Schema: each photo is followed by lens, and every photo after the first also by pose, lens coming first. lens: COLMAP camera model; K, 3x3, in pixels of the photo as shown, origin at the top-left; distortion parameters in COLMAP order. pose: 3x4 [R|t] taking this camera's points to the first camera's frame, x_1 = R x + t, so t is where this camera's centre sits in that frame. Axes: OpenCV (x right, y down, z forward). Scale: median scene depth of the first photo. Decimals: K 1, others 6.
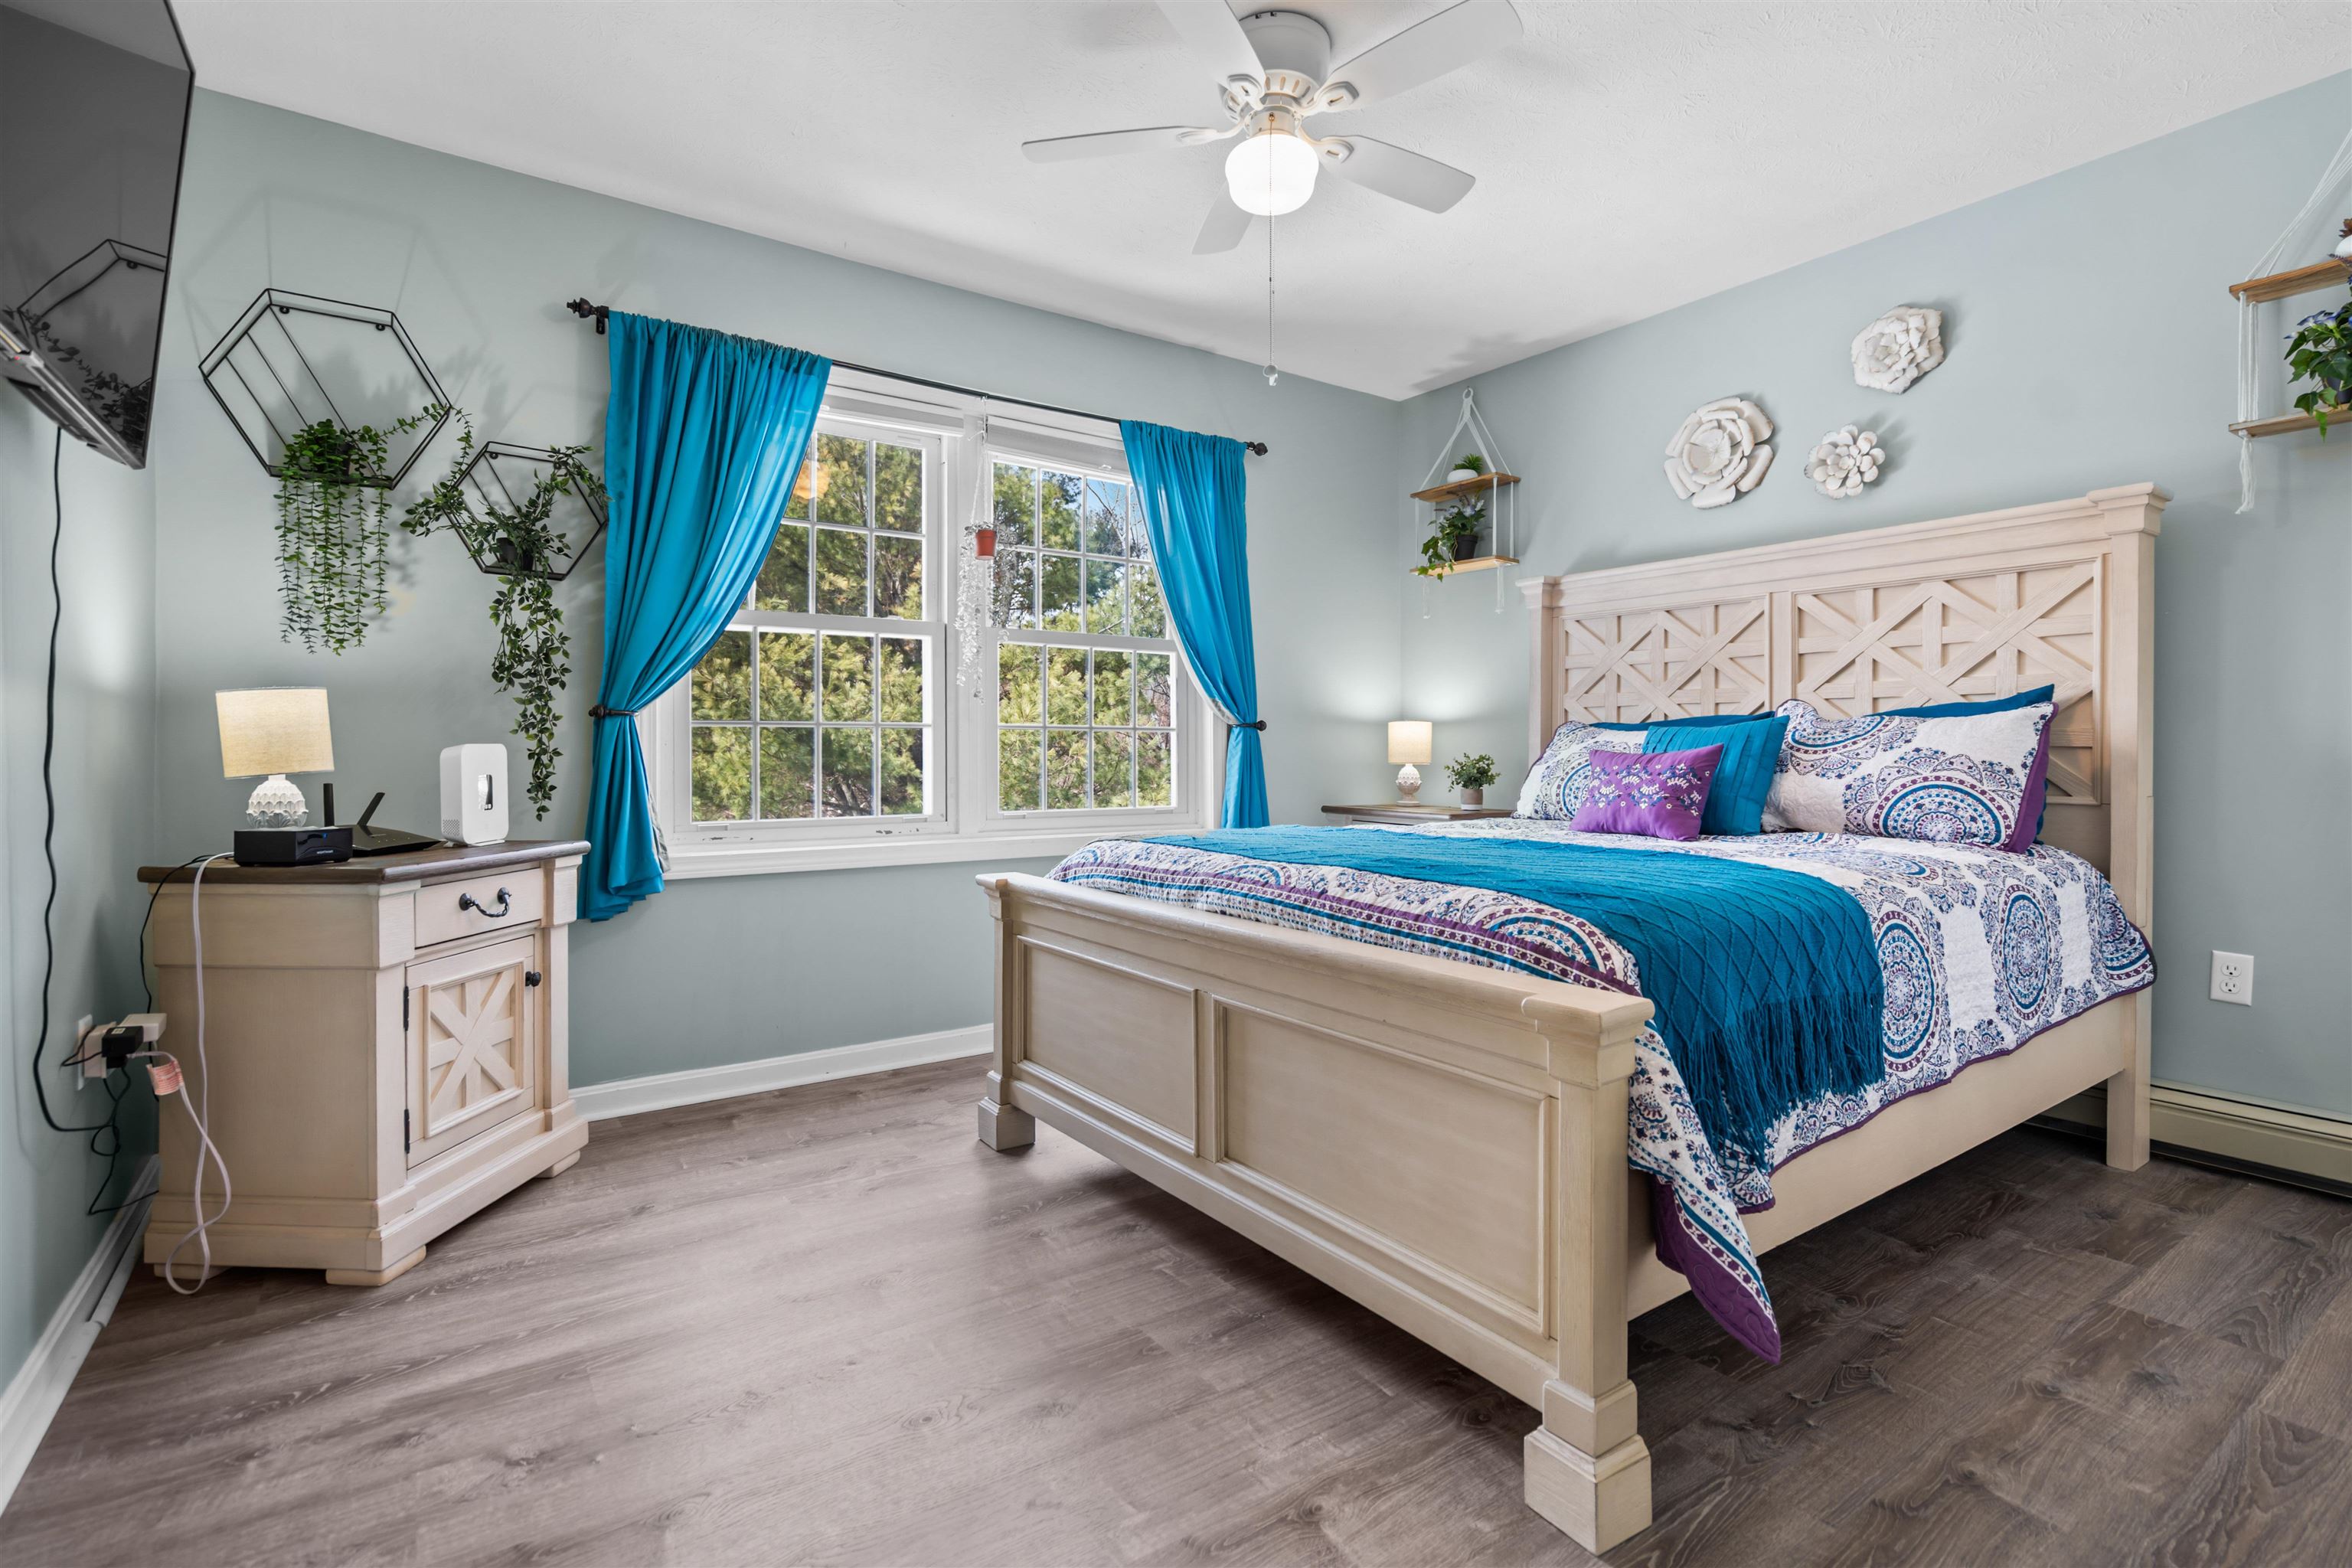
lens RADIAL K [[1090.7, 0, 1170.1], [0, 1090.7, 772.0], [0, 0, 1]] dist [-0.001297, 0.001177]
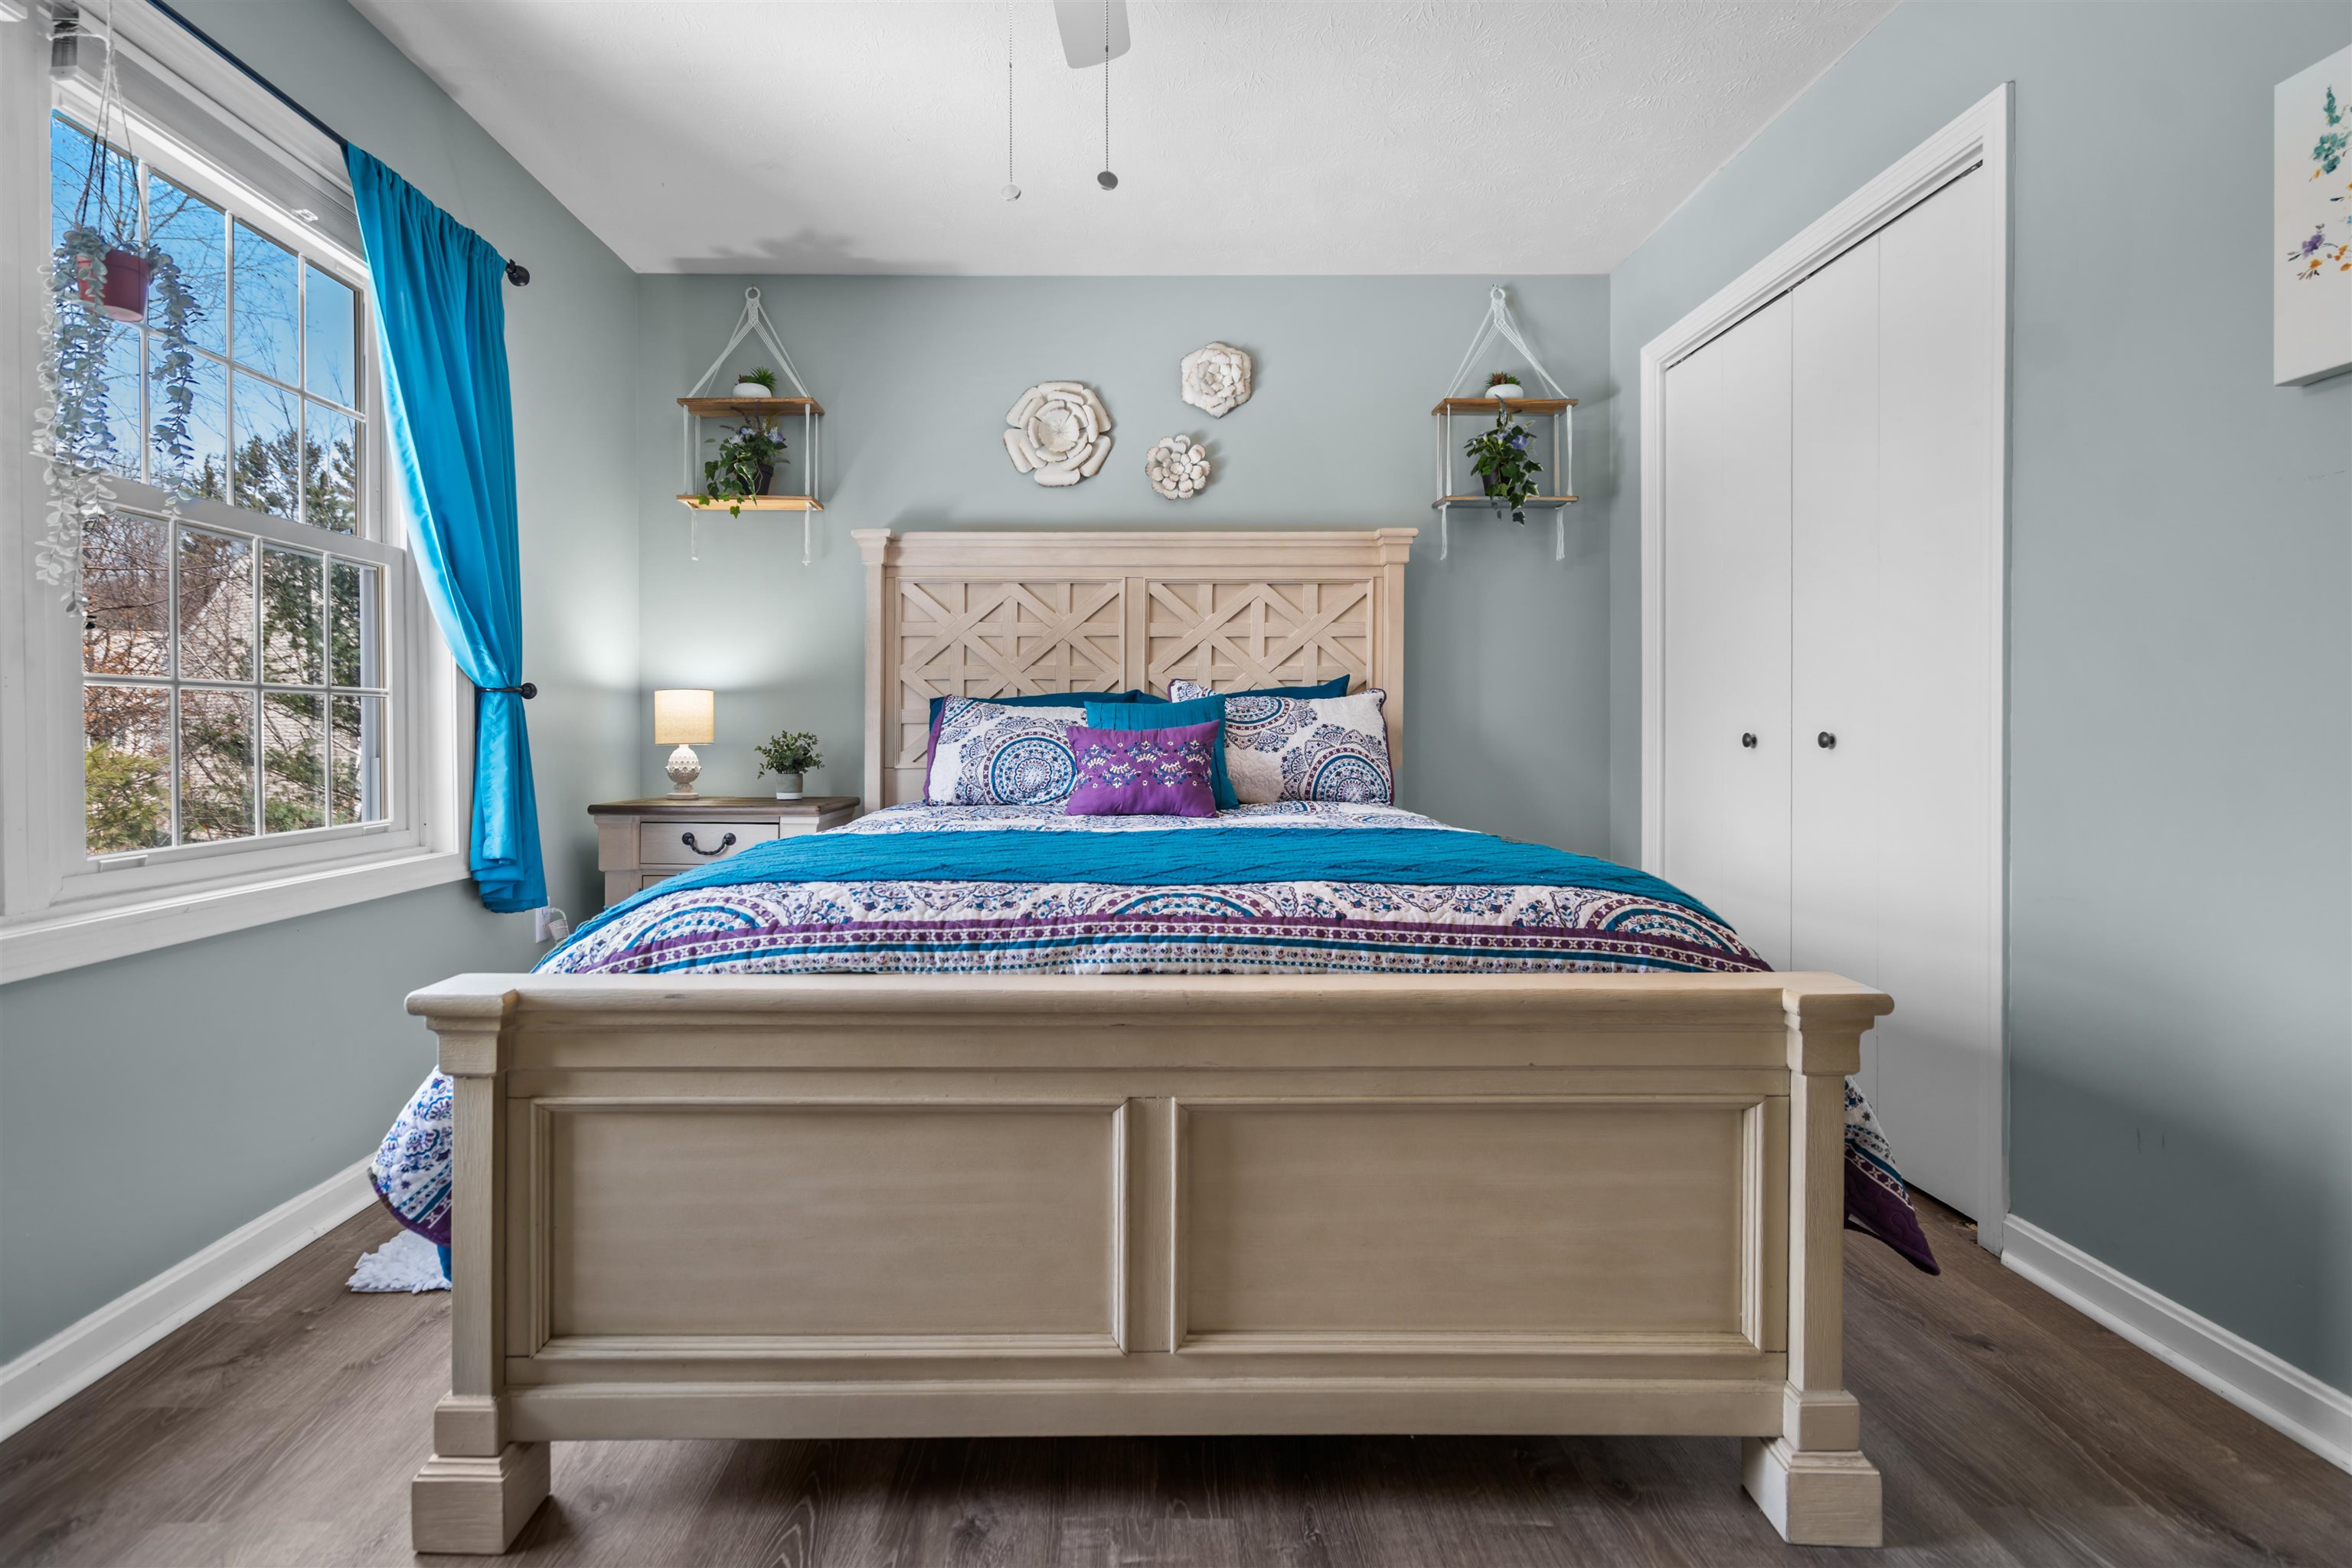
lens RADIAL K [[1090.7, 0, 1132.2], [0, 1090.7, 741.4], [0, 0, 1]] dist [-0.001297, 0.001177]
pose [[0.572365, -0.012815, 0.819899, -0.350753], [0.017810, 0.999836, 0.003194, -0.009609], [-0.819806, 0.012775, 0.572499, 0.436470]]
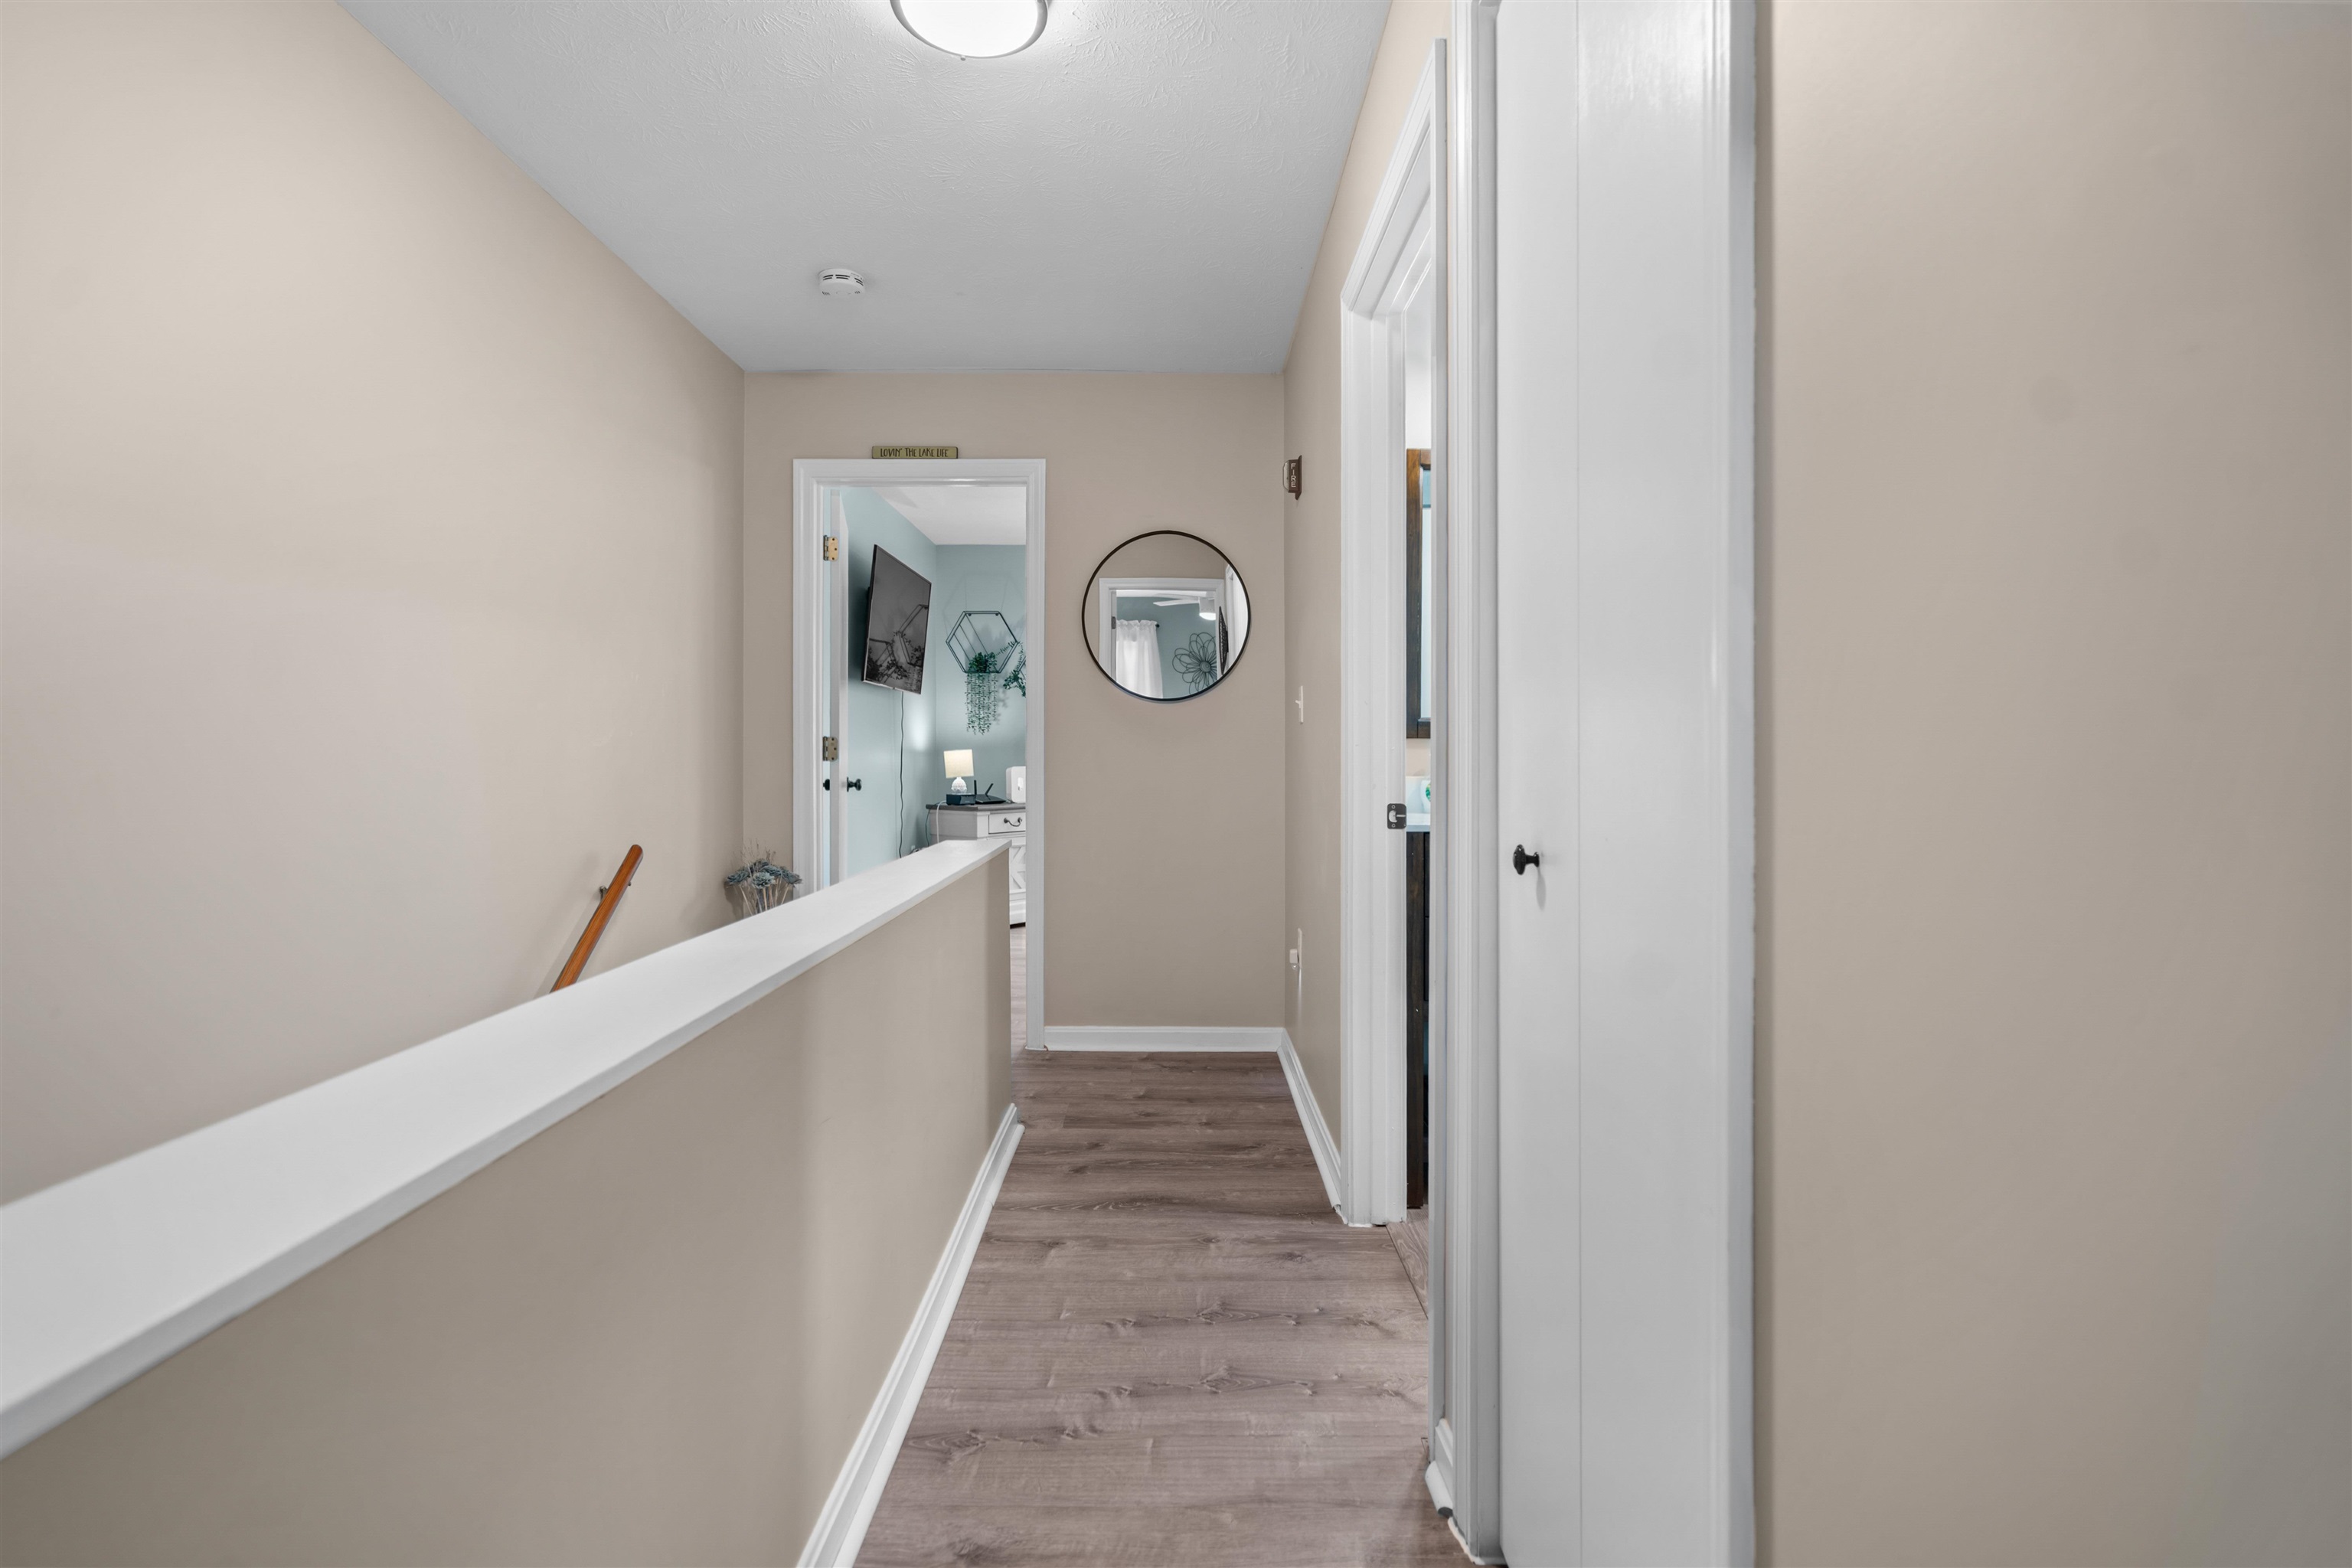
lens RADIAL K [[1090.7, 0, 1176.9], [0, 1090.7, 772.2], [0, 0, 1]] dist [-0.001297, 0.001177]
pose [[0.821190, 0.001693, -0.570652, 0.626647], [-0.007149, 0.999948, -0.007321, 0.003400], [0.570609, 0.010091, 0.821160, -0.512850]]
